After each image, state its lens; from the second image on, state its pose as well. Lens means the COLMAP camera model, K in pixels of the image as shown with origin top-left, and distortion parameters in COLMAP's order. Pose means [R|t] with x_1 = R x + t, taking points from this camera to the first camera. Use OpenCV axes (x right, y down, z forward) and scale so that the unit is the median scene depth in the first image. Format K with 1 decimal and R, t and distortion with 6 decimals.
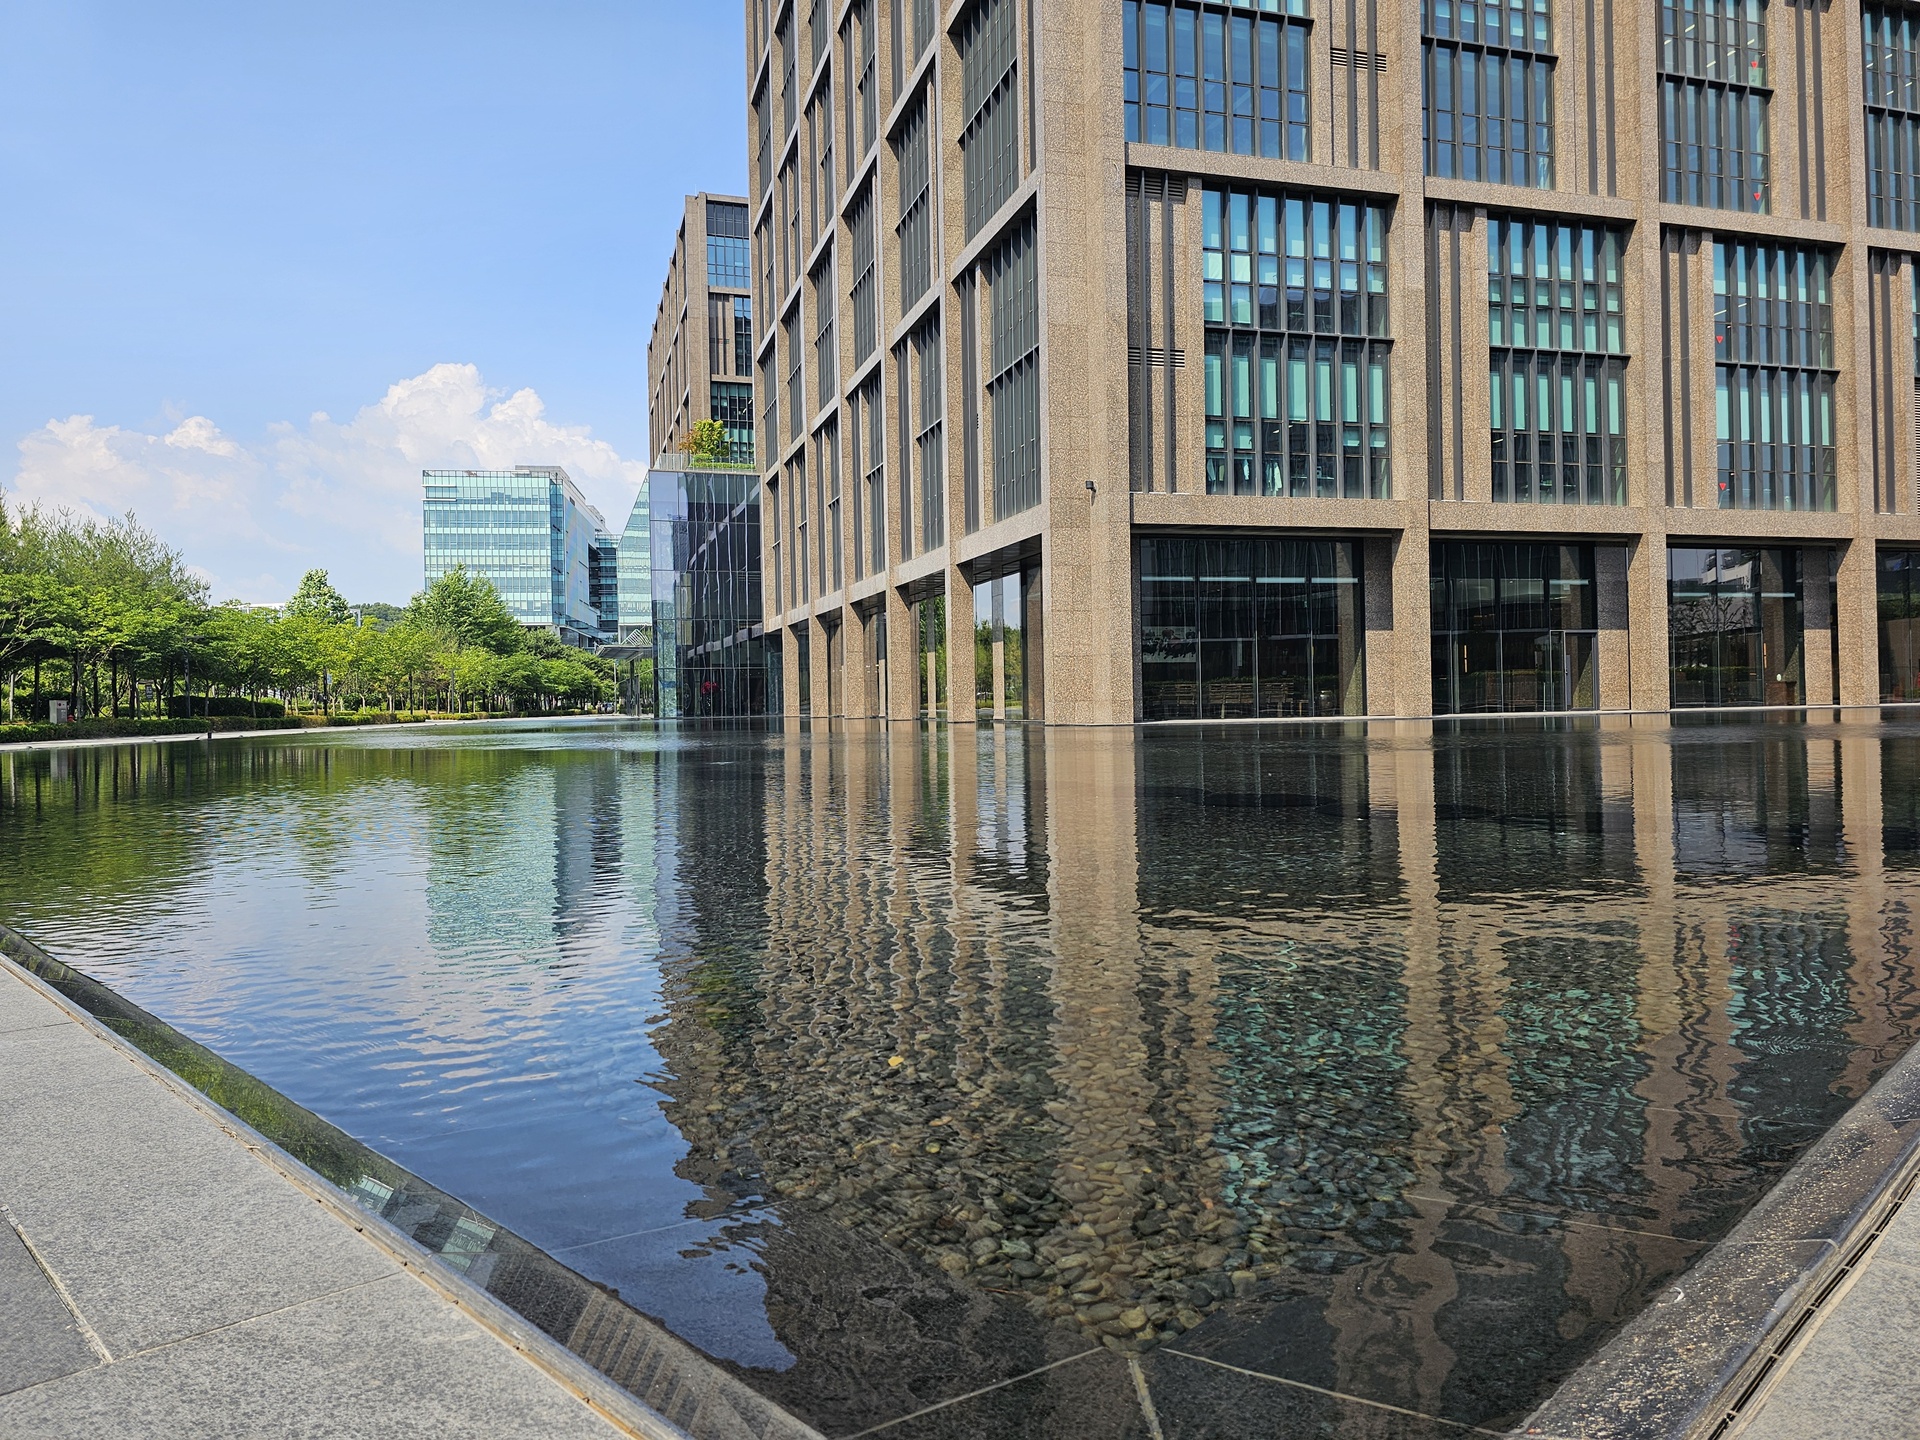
lens RADIAL K [[1261.0, 0, 960.0], [0, 1261.0, 720.0], [0, 0, 1]] dist [0.028263, -0.054345]
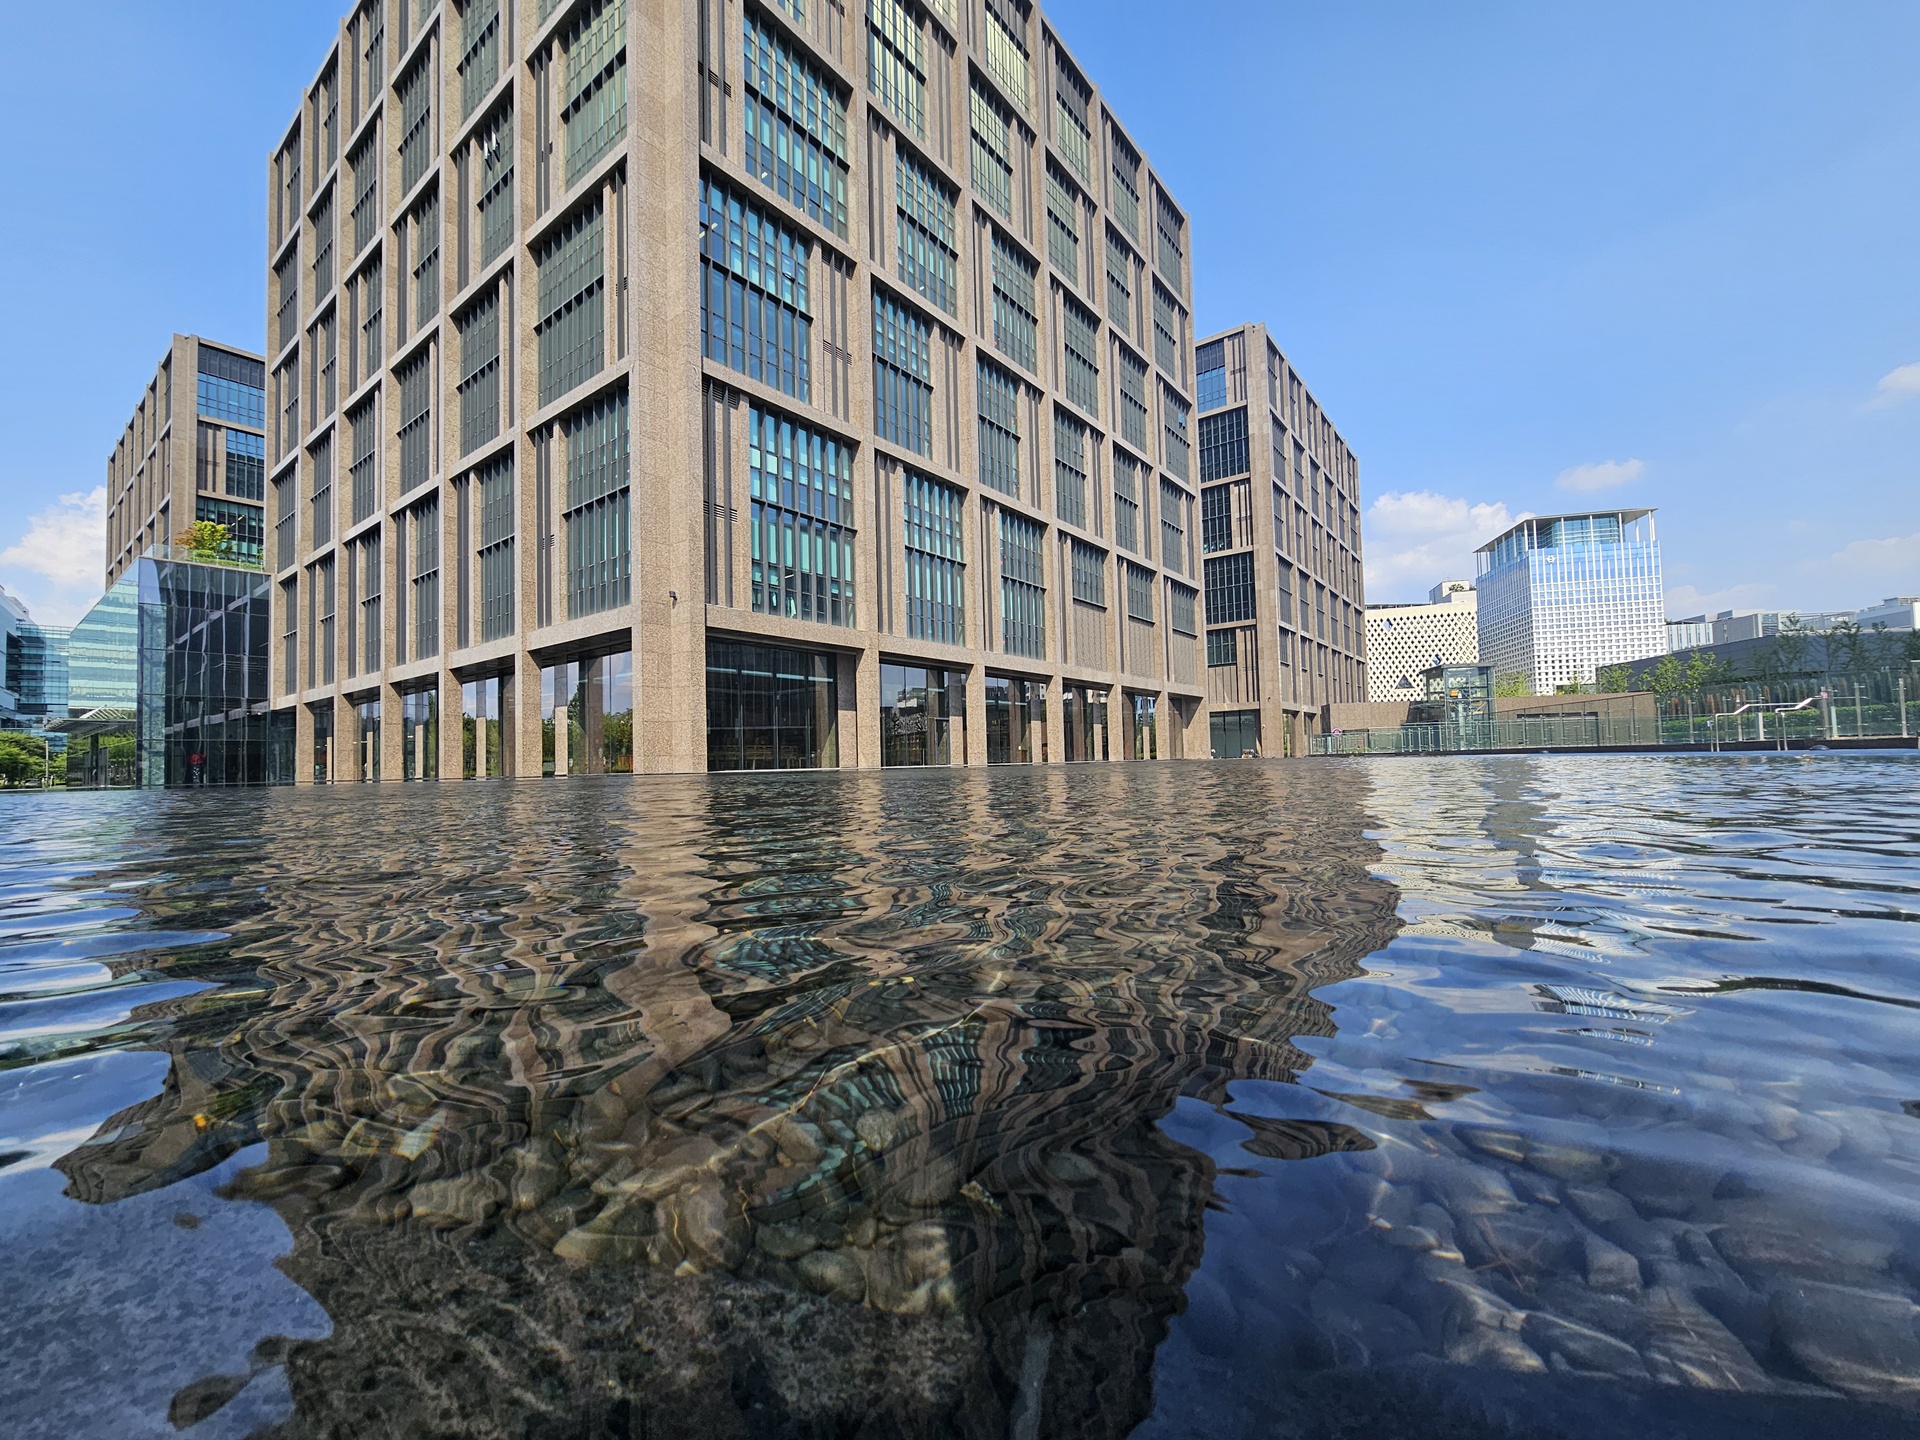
lens RADIAL K [[774.9, 0, 953.8], [0, 774.9, 731.2], [0, 0, 1]] dist [-0.000120, -0.003219]
pose [[0.818172, 0.020290, 0.574616, -0.105683], [0.019638, 0.997808, -0.063196, 0.014367], [-0.574638, 0.062989, 0.815980, 0.142857]]
